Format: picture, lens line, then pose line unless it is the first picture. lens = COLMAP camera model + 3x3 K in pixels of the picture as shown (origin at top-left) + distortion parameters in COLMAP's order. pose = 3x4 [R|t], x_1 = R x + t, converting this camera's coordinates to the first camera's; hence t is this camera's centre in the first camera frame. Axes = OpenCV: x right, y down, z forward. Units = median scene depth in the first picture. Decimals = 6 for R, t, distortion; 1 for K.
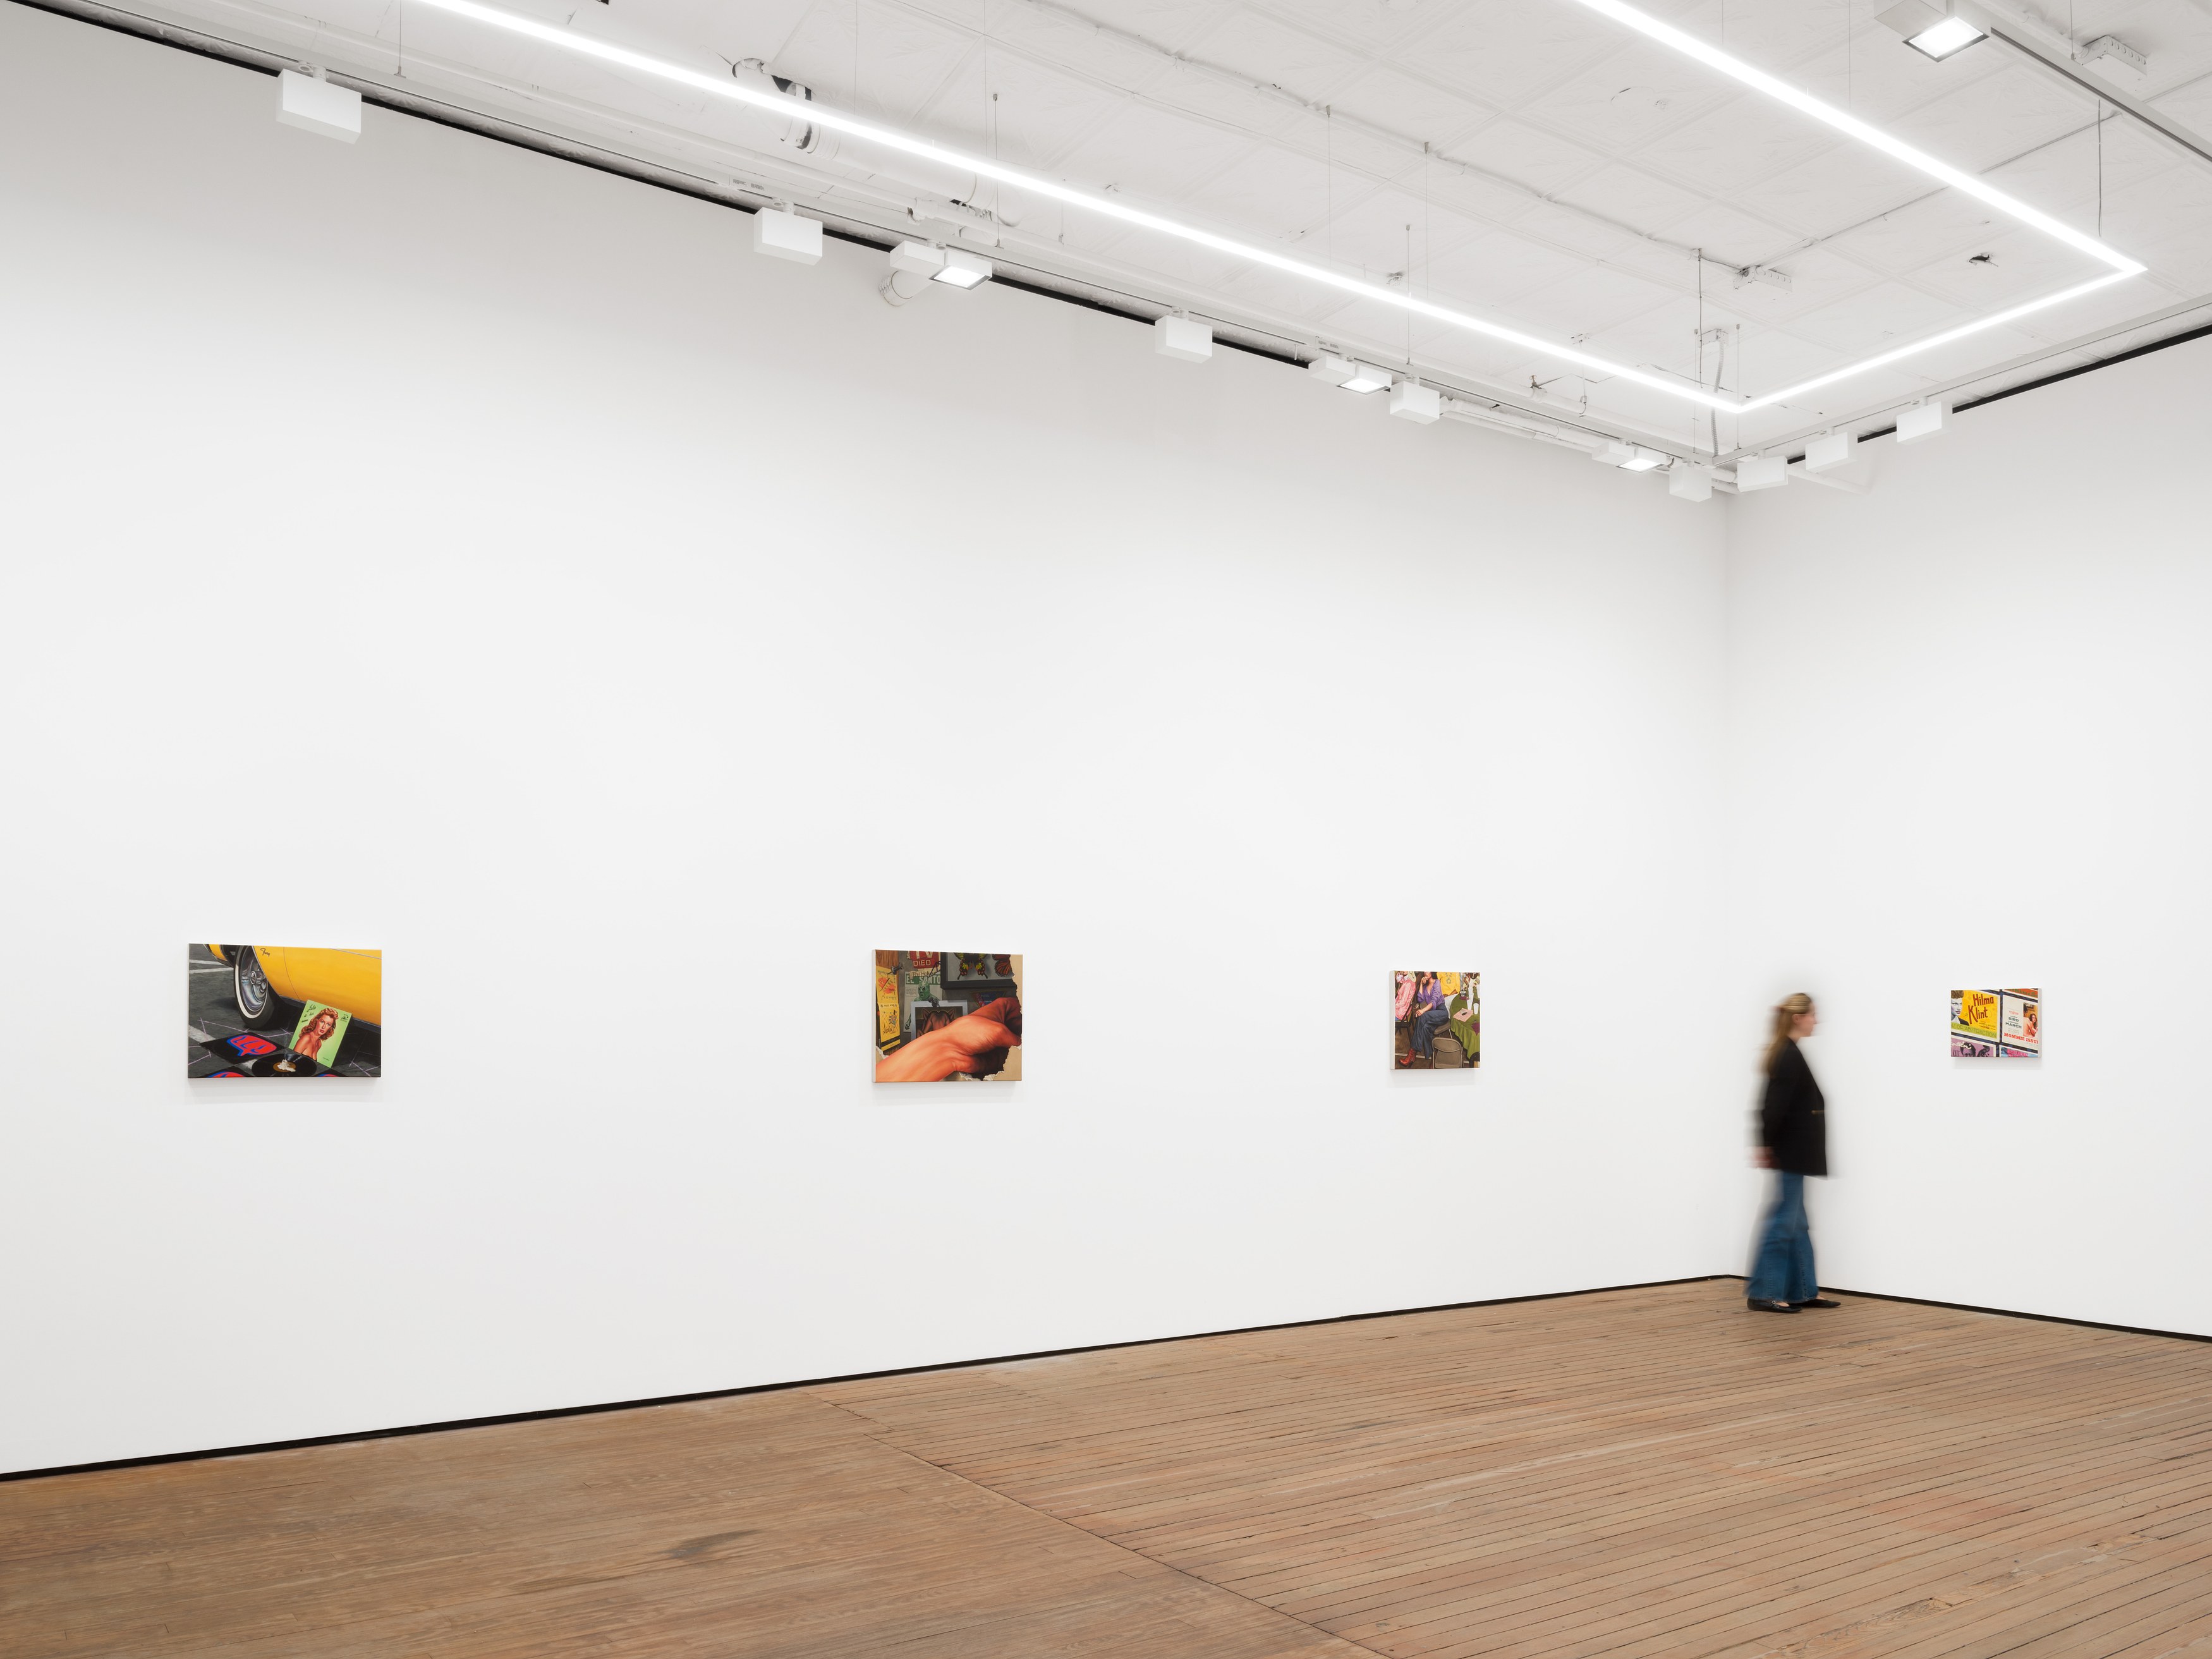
lens RADIAL K [[1731.9, 0, 1104.0], [0, 1731.9, 889.0], [0, 0, 1]] dist [-0.003270, 0.005474]
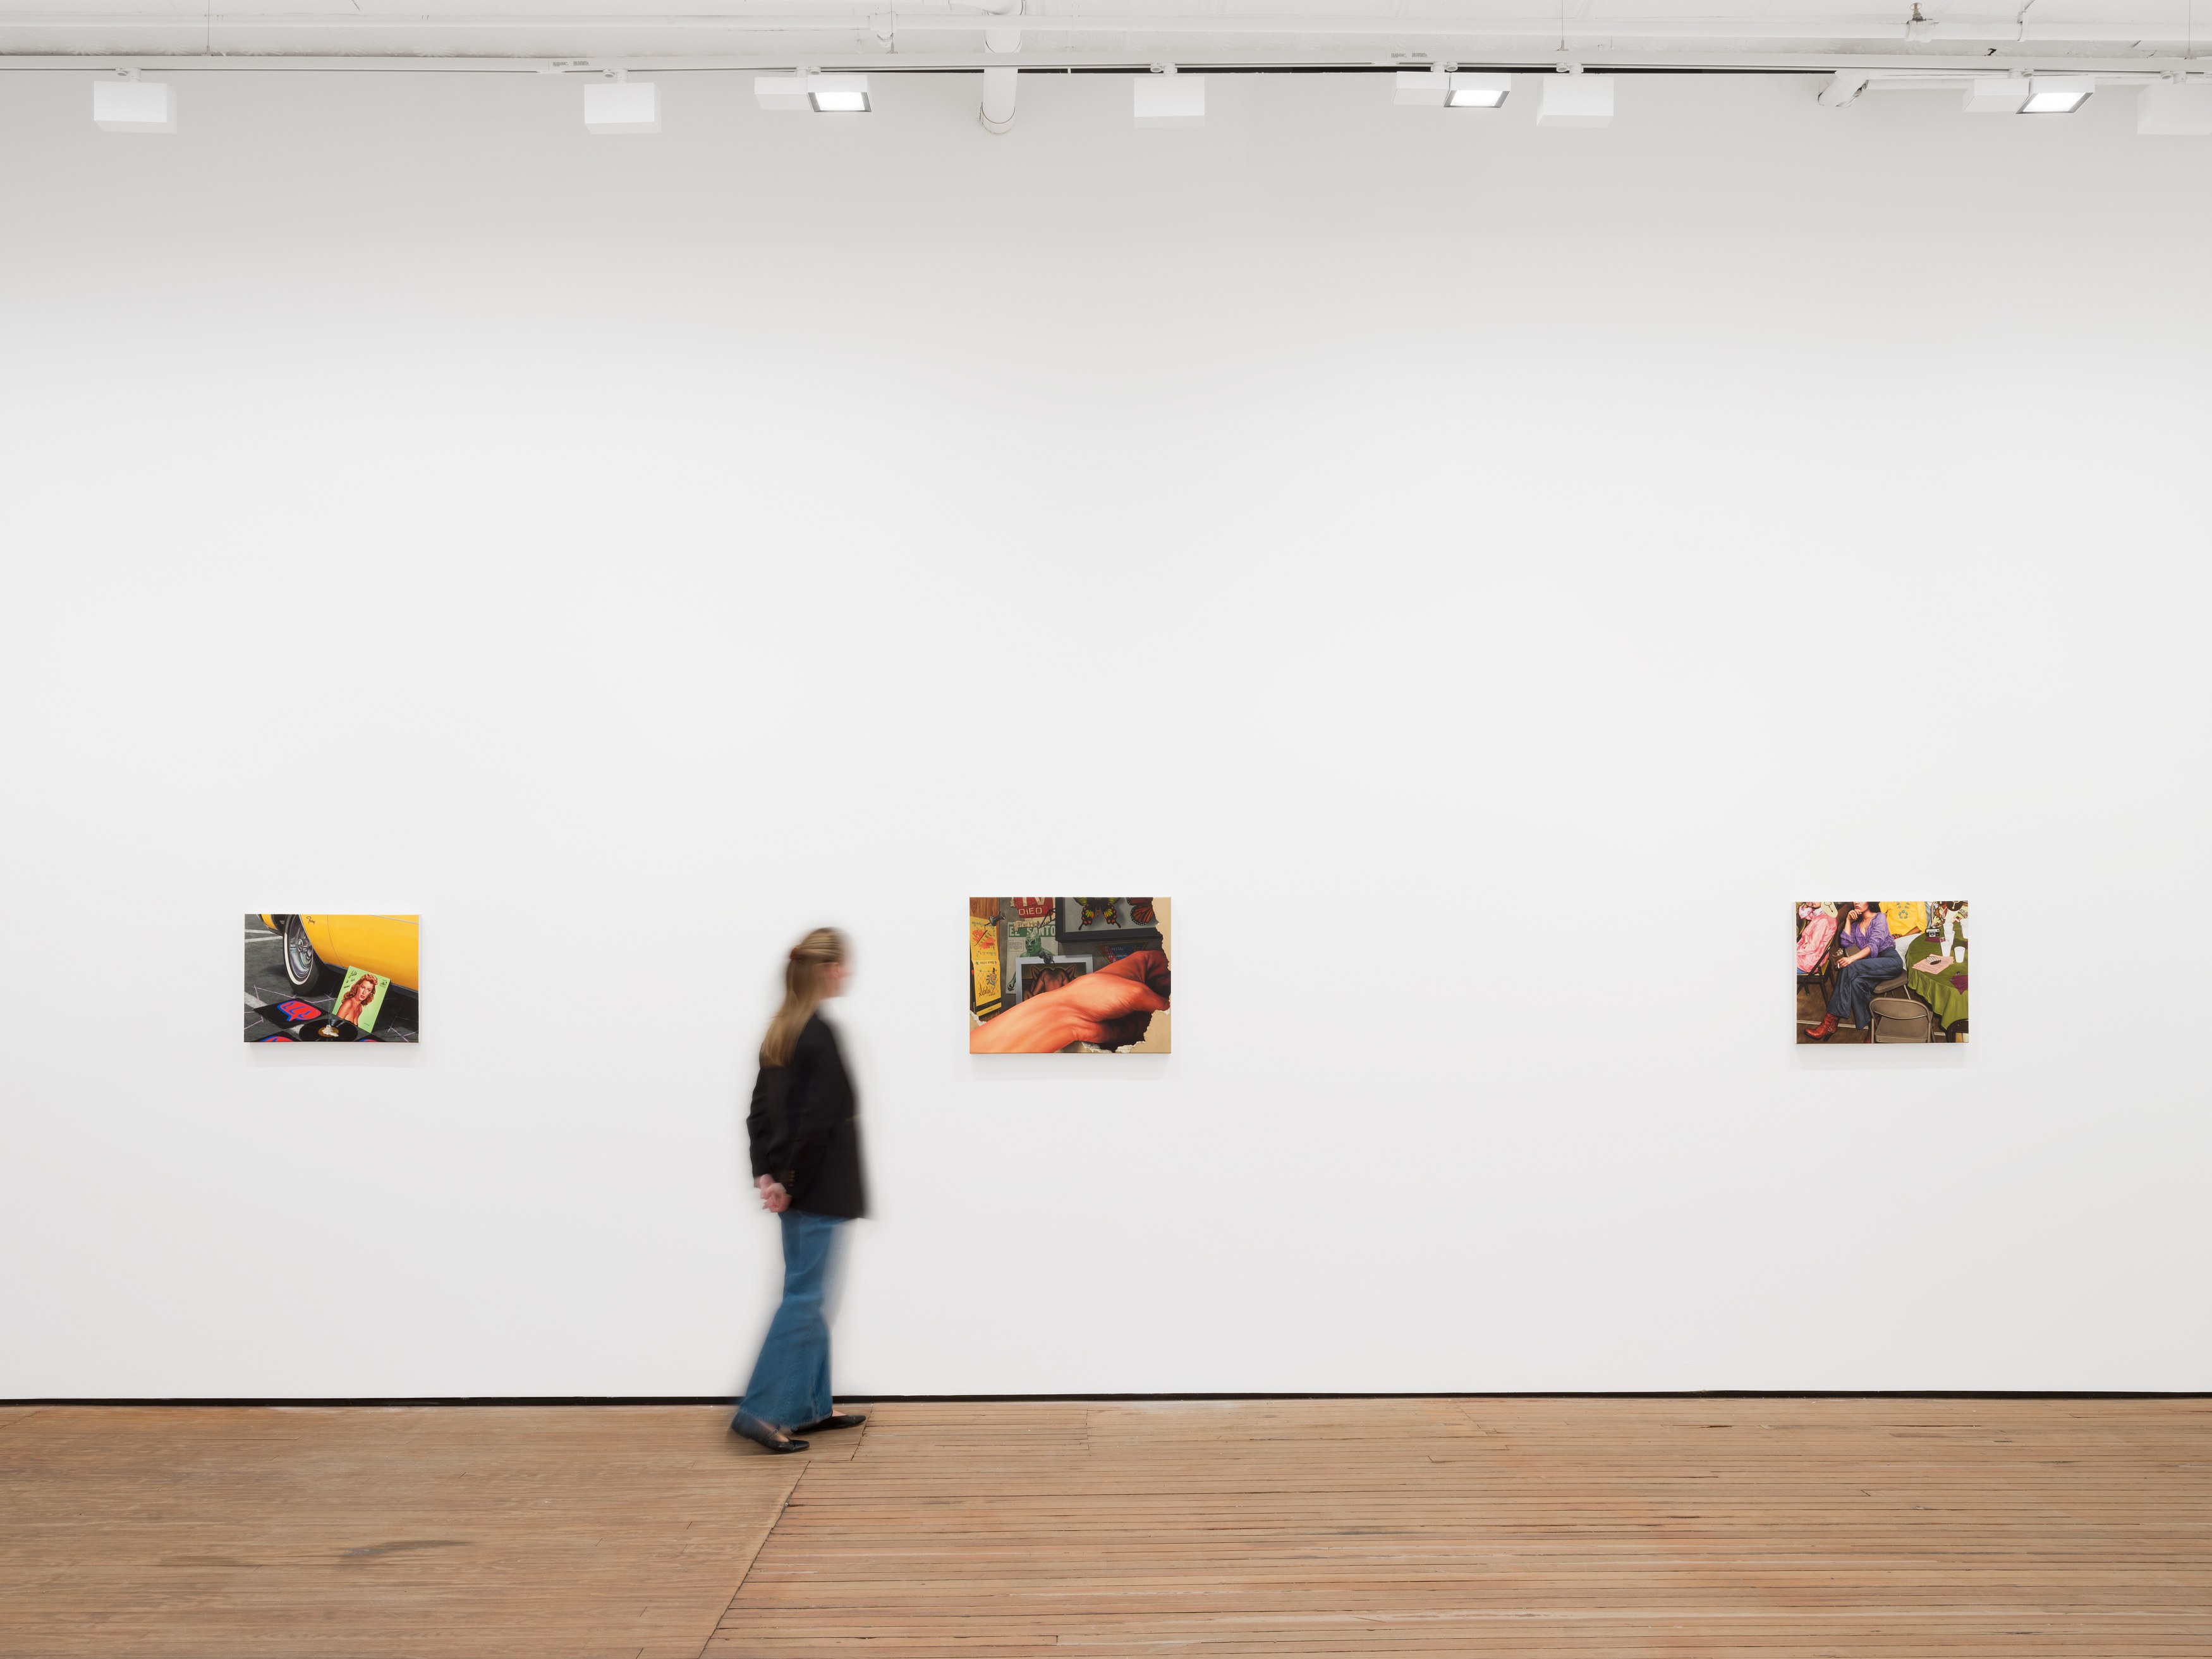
lens RADIAL K [[2033.5, 0, 1106.0], [0, 2033.5, 829.5], [0, 0, 1]] dist [0.017310, -0.030350]
pose [[0.837030, -0.049677, -0.544897, 0.488648], [0.050248, 0.998641, -0.013855, 0.019699], [0.544845, -0.015783, 0.838388, 0.207078]]
